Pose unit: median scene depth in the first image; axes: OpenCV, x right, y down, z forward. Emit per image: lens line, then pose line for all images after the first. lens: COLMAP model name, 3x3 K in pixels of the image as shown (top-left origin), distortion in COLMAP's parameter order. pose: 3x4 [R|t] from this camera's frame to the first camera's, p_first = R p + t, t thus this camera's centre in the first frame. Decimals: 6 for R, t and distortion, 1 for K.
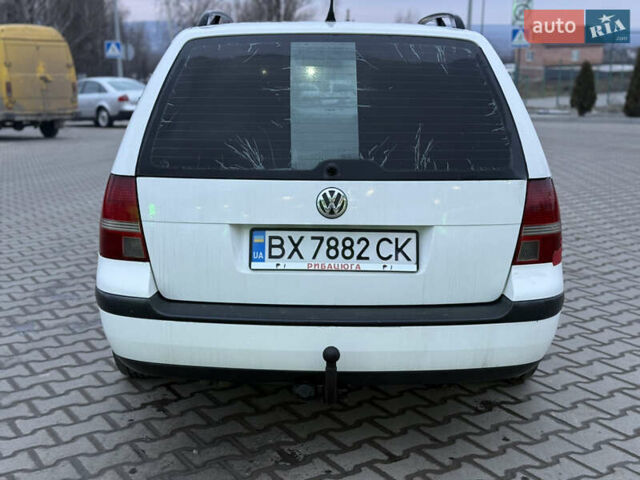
lens RADIAL K [[842.6, 0, 320.0], [0, 842.6, 240.0], [0, 0, 1]] dist [0.111527, -0.062803]
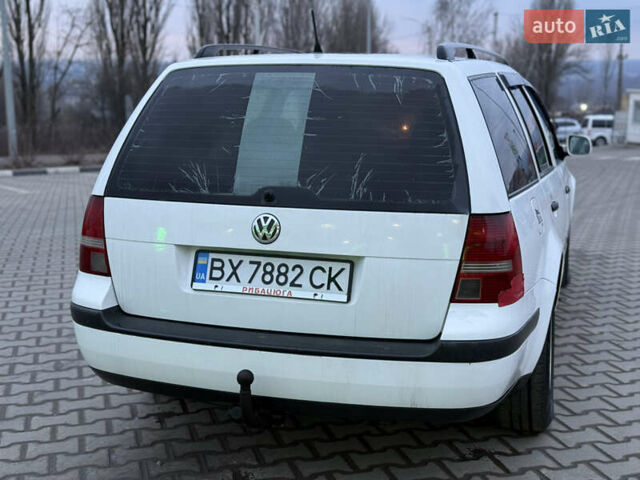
lens RADIAL K [[842.6, 0, 320.0], [0, 842.6, 240.0], [0, 0, 1]] dist [0.111527, -0.062803]
pose [[0.962013, 0.048523, -0.268655, 0.344751], [-0.059838, 0.997626, -0.034084, 0.000349], [0.266364, 0.048865, 0.962633, 0.038920]]
